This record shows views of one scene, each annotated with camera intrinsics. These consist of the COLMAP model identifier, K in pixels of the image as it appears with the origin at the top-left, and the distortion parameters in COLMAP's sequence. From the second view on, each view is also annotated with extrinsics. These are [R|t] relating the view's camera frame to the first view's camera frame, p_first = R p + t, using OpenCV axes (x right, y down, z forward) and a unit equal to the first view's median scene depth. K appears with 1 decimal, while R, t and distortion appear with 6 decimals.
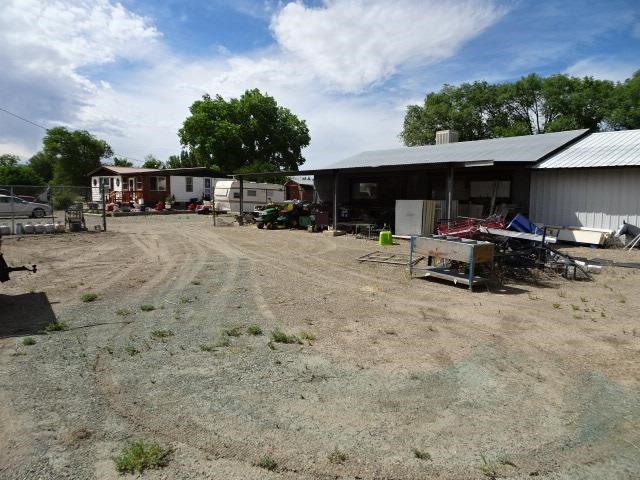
lens RADIAL K [[440.1, 0, 333.5], [0, 440.1, 251.0], [0, 0, 1]] dist [0.003723, 0.015491]
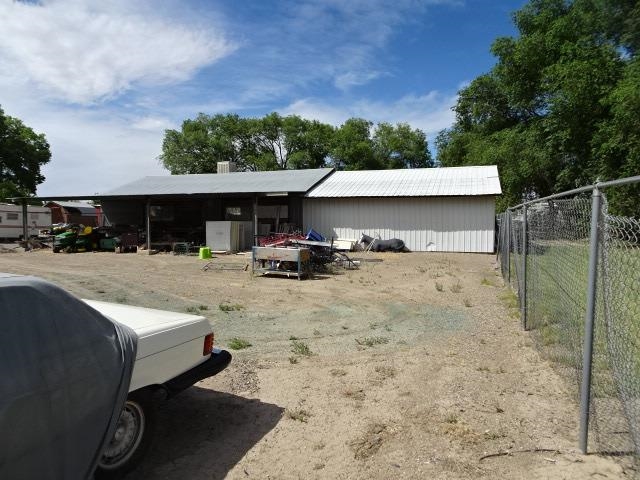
lens RADIAL K [[440.1, 0, 324.1], [0, 440.1, 244.3], [0, 0, 1]] dist [0.003723, 0.015491]
pose [[0.857334, -0.044195, 0.512860, -0.085498], [0.075579, 0.996317, -0.040488, 0.007876], [-0.509182, 0.073473, 0.857517, -0.078283]]
